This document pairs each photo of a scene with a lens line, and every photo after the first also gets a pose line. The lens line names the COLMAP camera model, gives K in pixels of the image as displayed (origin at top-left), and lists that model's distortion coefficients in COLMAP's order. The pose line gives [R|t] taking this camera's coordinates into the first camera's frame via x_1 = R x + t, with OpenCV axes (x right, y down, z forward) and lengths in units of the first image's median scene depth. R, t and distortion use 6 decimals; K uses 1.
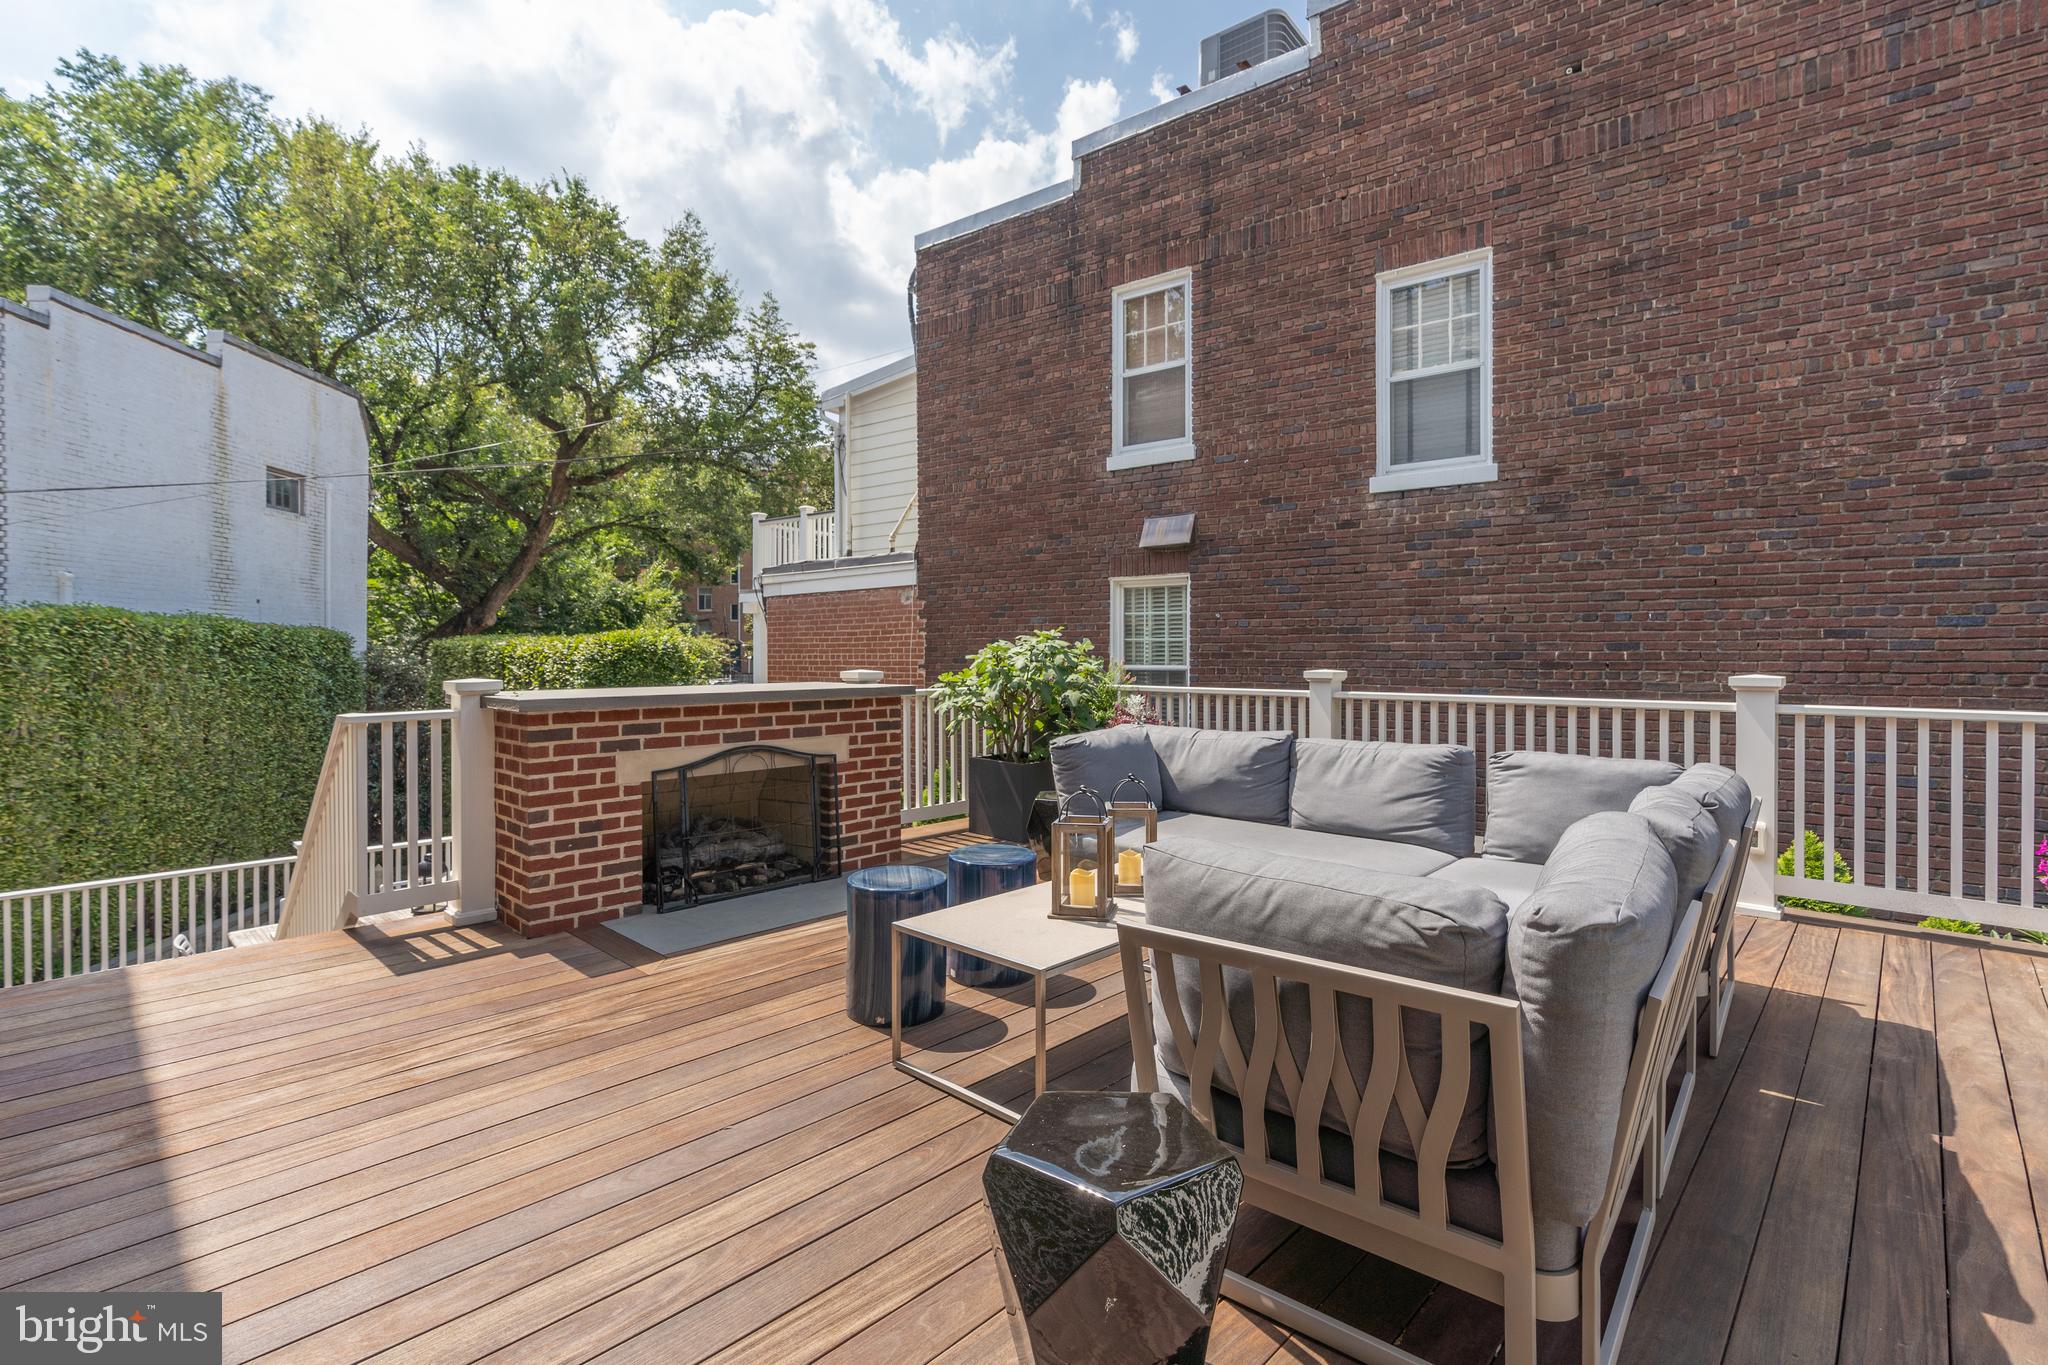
lens RADIAL K [[924.3, 0, 1036.0], [0, 924.3, 654.3], [0, 0, 1]] dist [-0.004324, 0.000603]
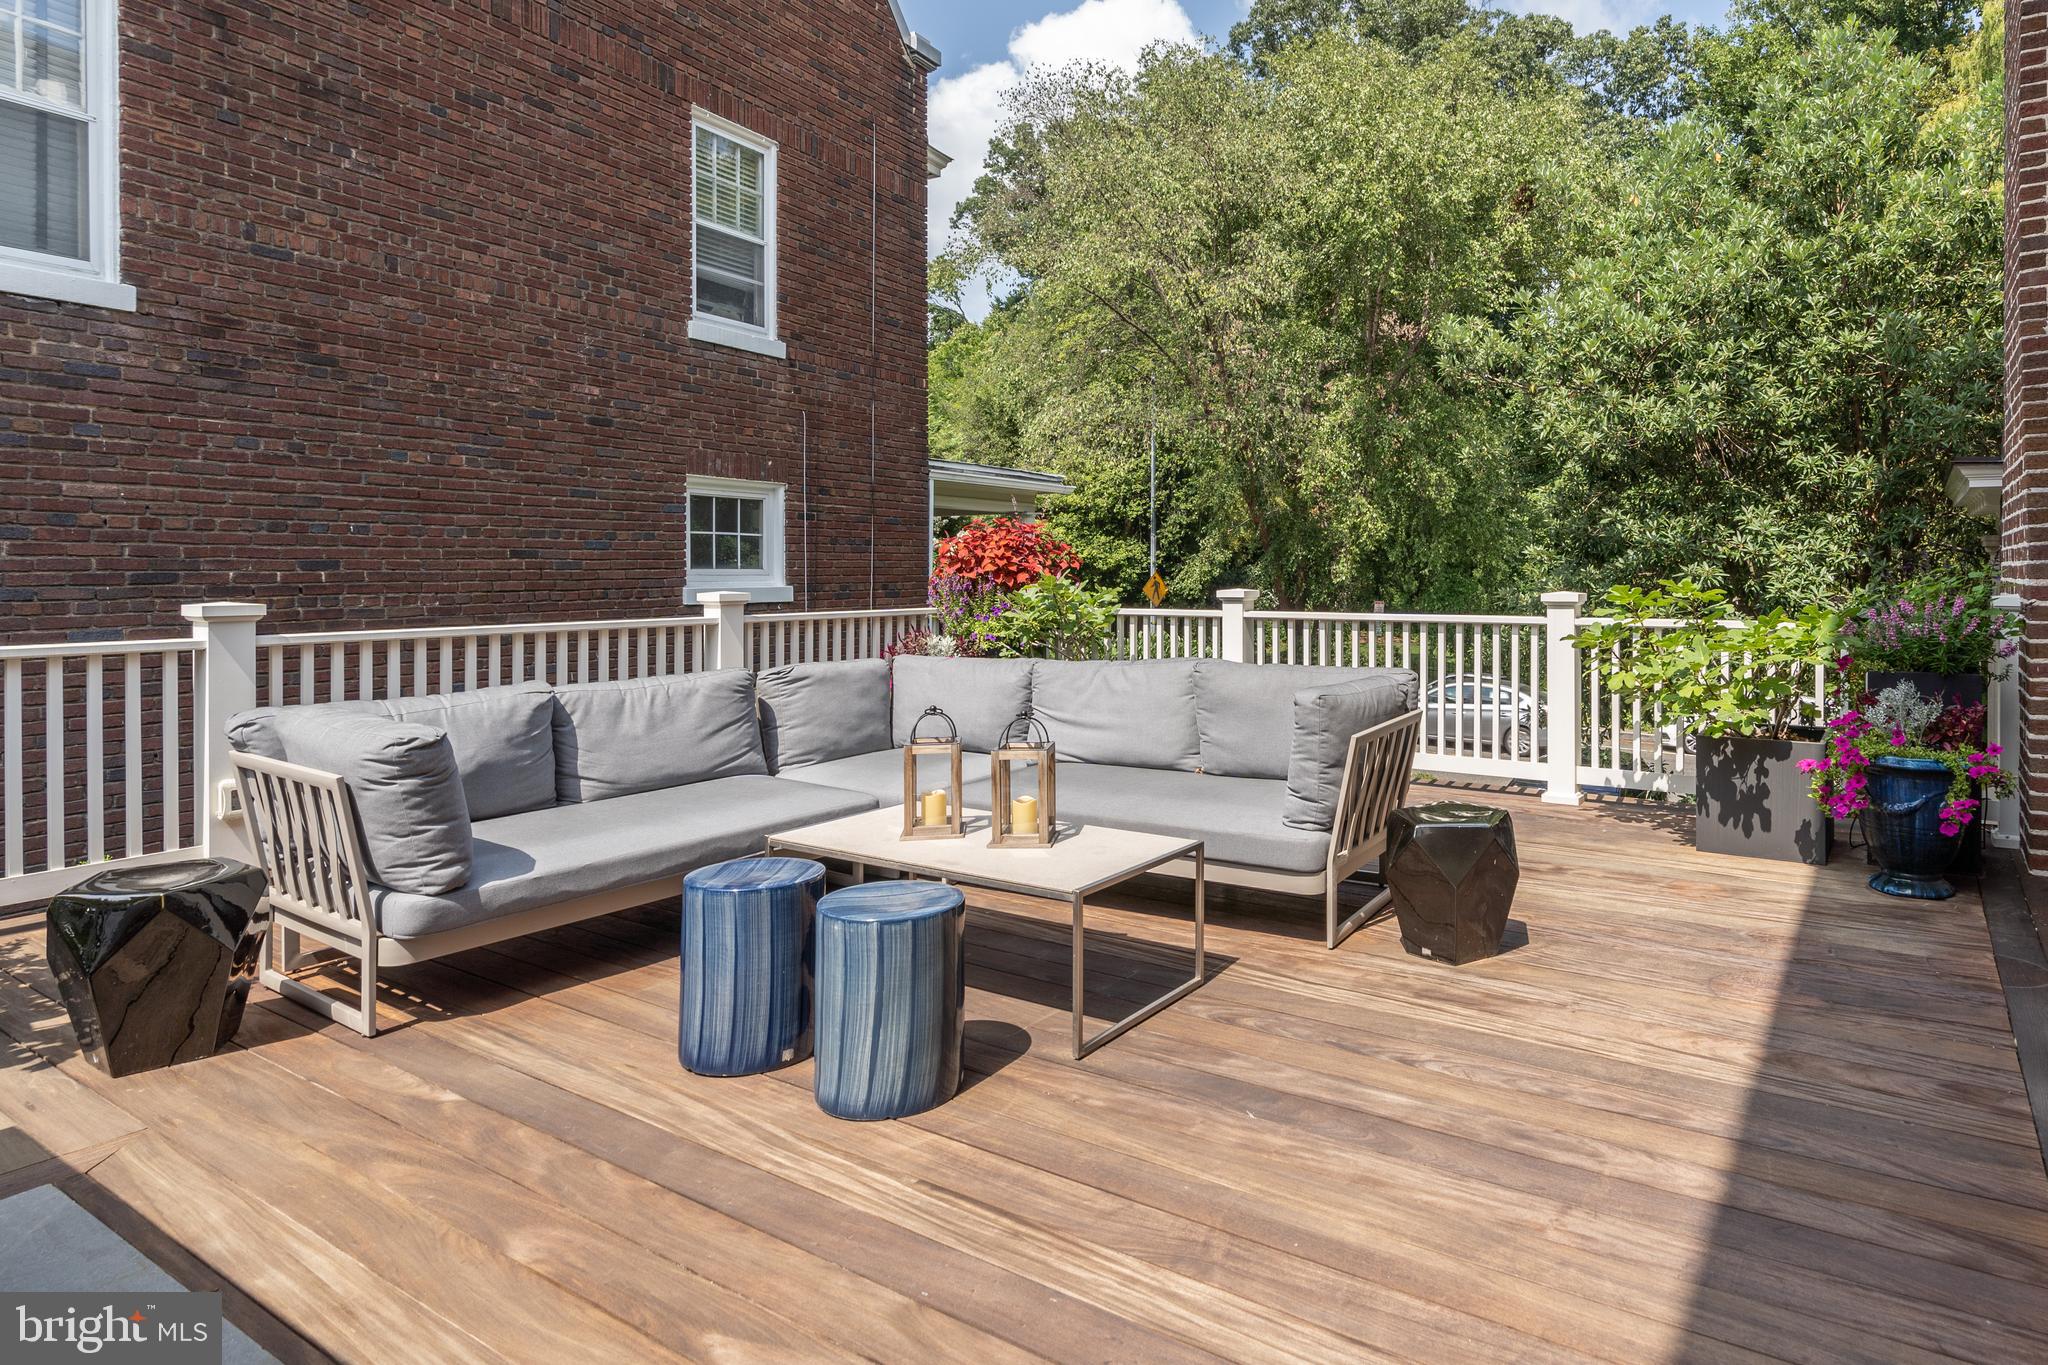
lens RADIAL K [[1145.0, 0, 1222.0], [0, 1145.0, 562.3], [0, 0, 1]] dist [-0.005863, 0.001697]
pose [[-0.221218, 0.007343, 0.975197, -0.518539], [0.005222, 0.999966, -0.006345, -0.000979], [-0.975210, 0.003689, -0.221249, 0.478622]]
